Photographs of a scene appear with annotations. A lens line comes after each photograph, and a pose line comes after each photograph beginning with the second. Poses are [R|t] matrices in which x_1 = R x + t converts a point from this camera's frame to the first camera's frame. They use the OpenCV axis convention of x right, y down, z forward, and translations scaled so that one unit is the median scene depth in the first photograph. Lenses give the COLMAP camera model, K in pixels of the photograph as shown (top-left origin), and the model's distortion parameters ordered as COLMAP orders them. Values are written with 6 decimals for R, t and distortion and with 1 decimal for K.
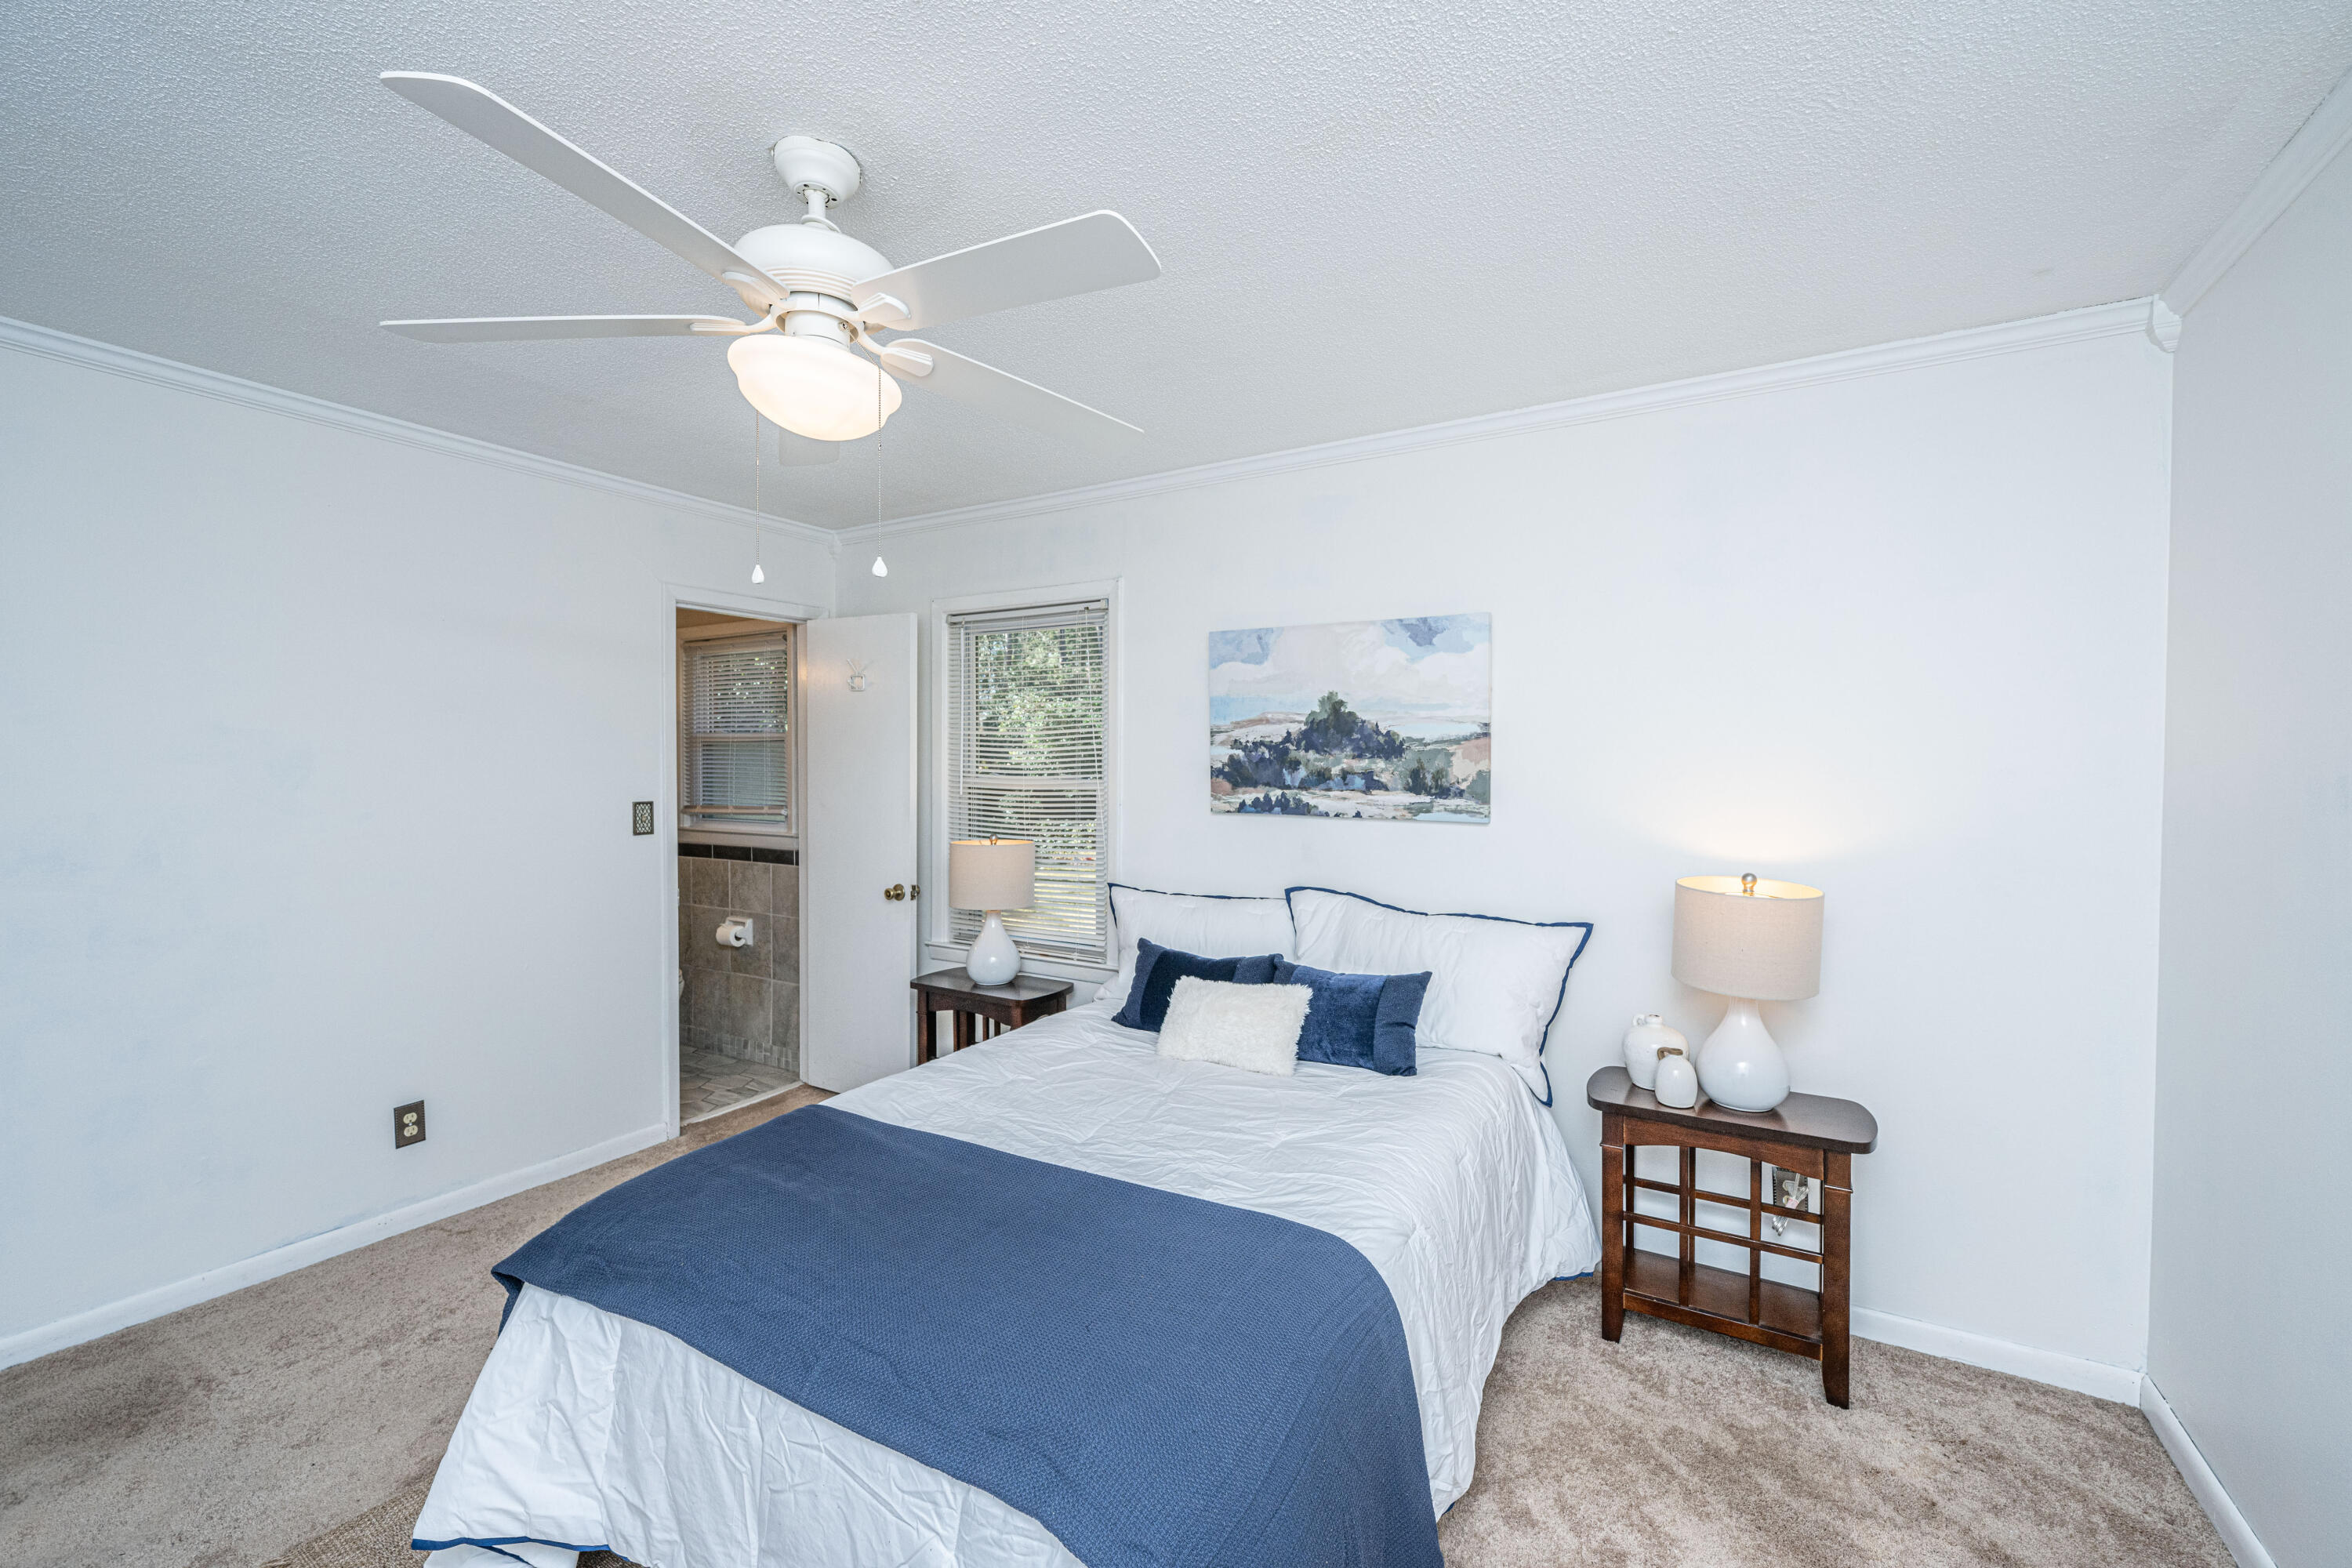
lens RADIAL K [[961.5, 0, 1176.0], [0, 961.5, 784.0], [0, 0, 1]] dist [-0.000842, -0.000051]
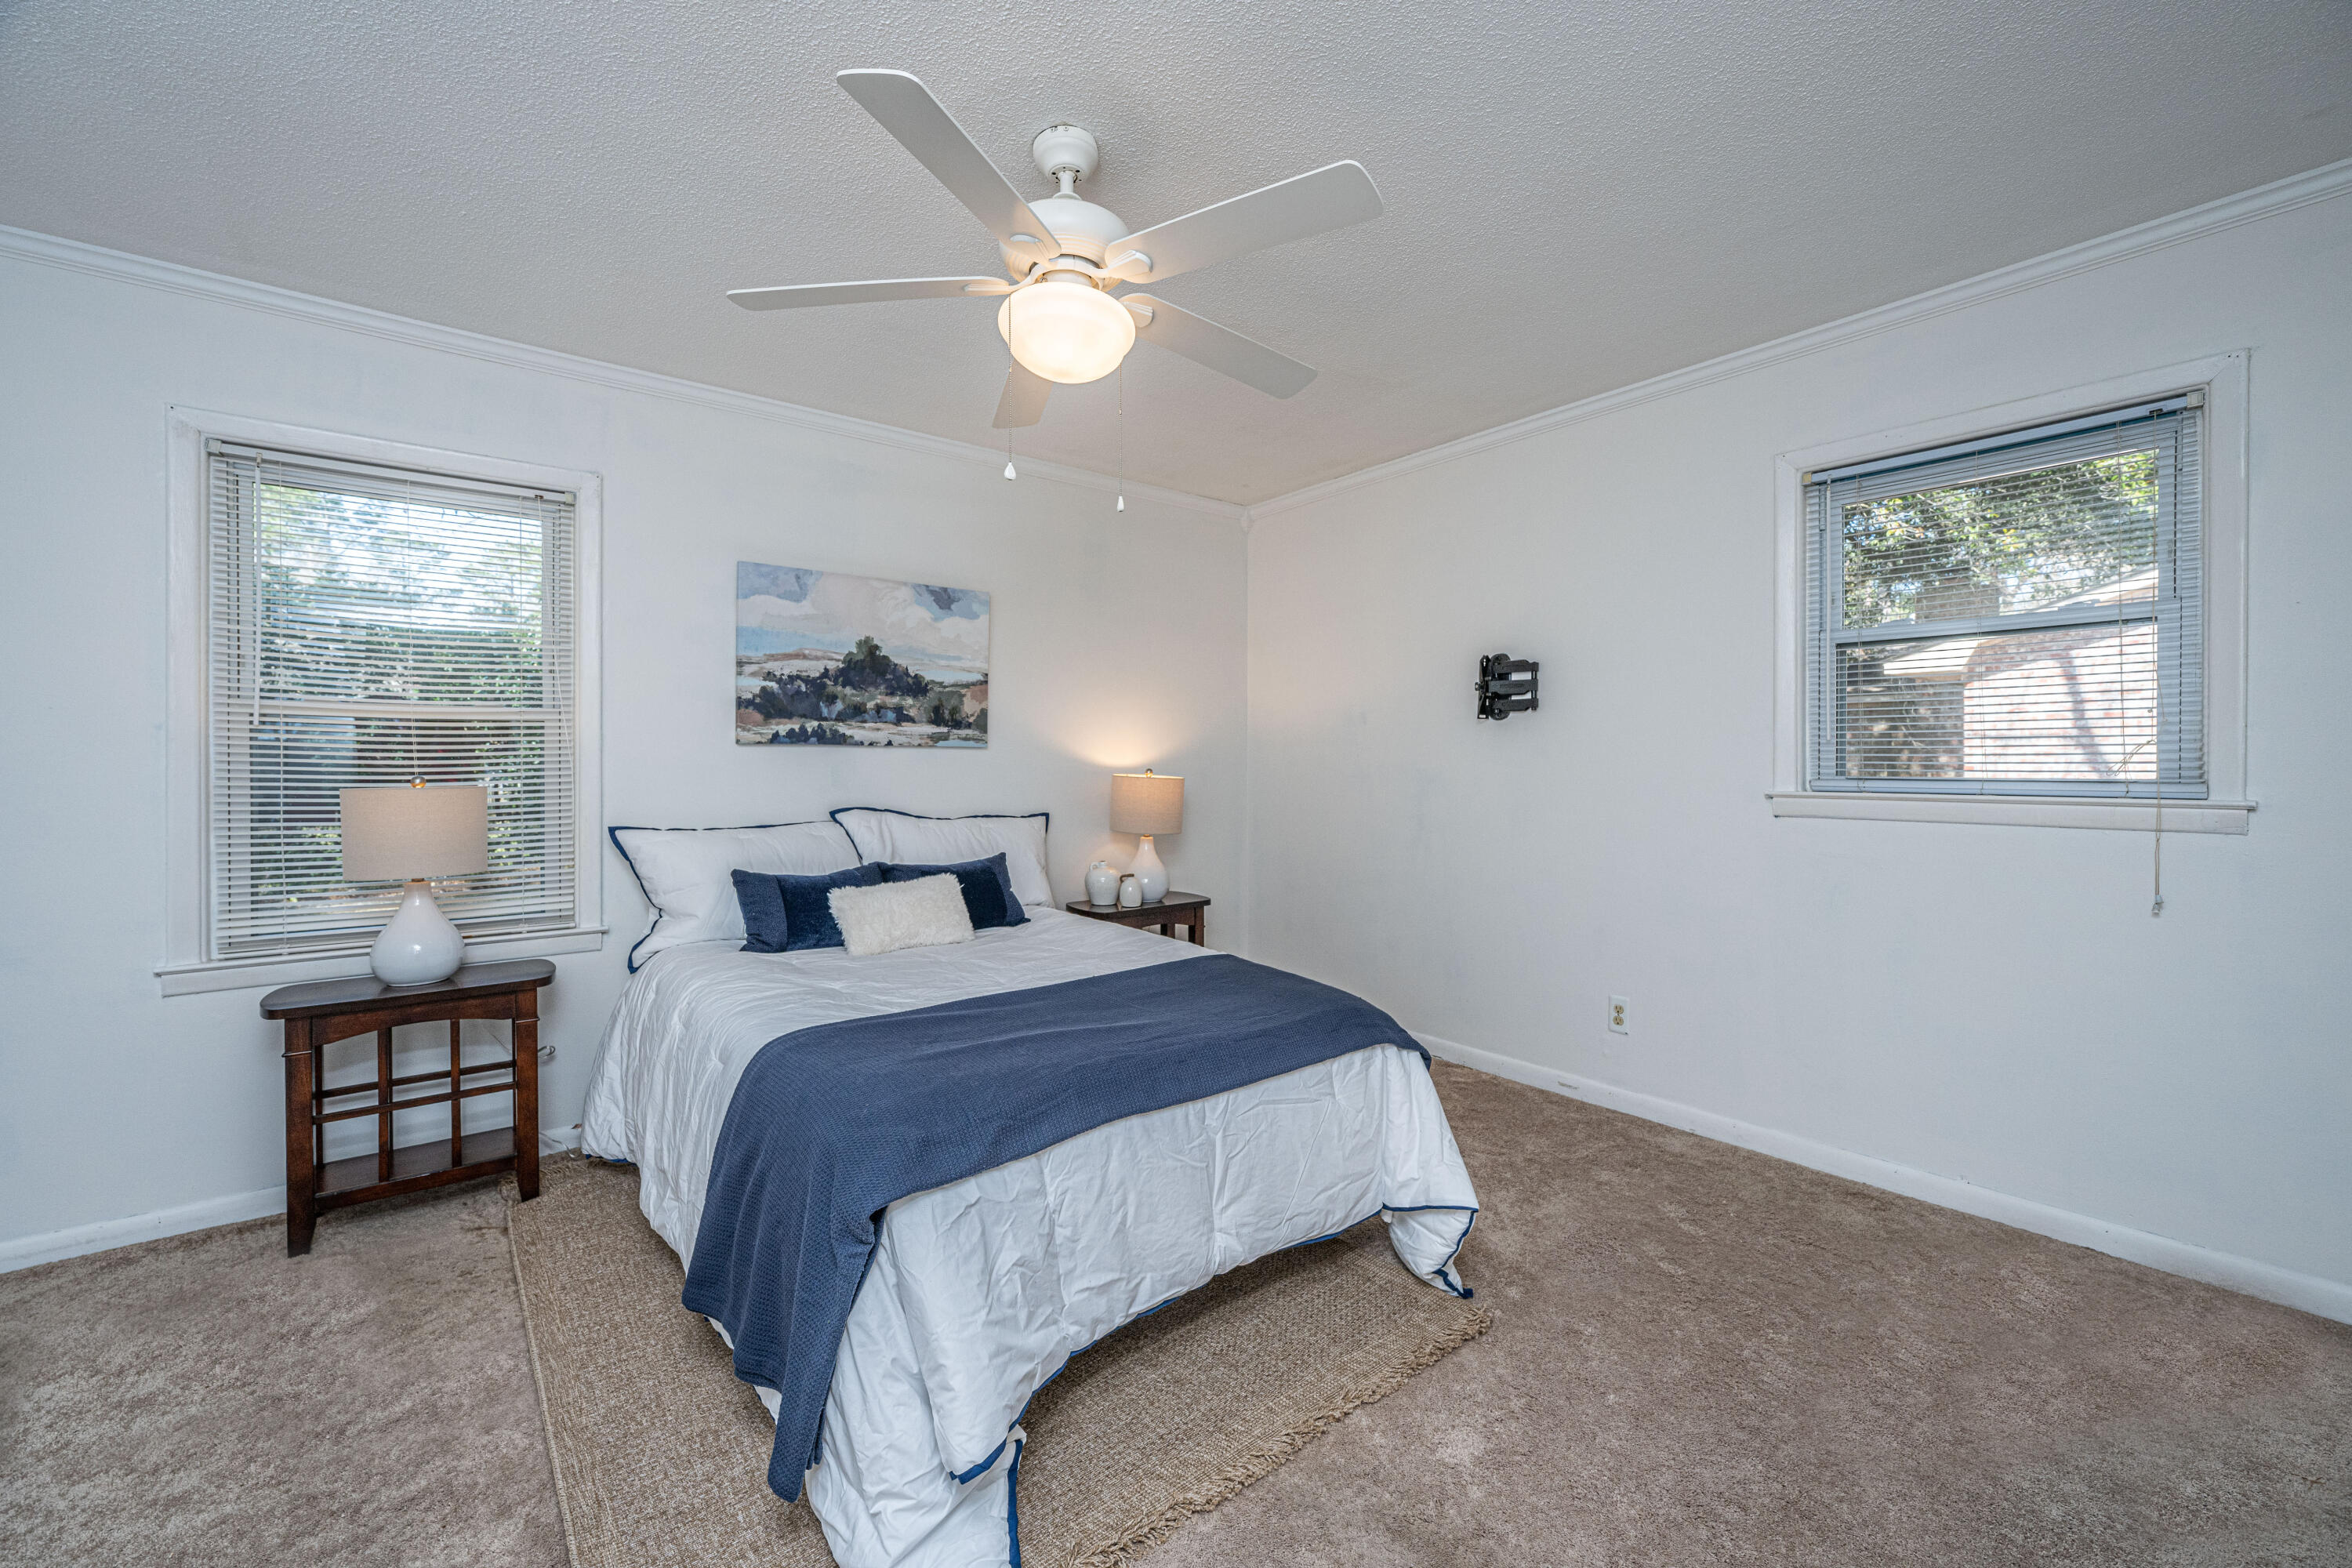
lens RADIAL K [[961.5, 0, 1176.0], [0, 961.5, 784.0], [0, 0, 1]] dist [-0.000842, -0.000051]
pose [[0.345683, -0.023065, 0.938068, -0.790291], [0.024146, 0.999585, 0.015680, 0.071232], [-0.938041, 0.017230, 0.346096, 0.255411]]
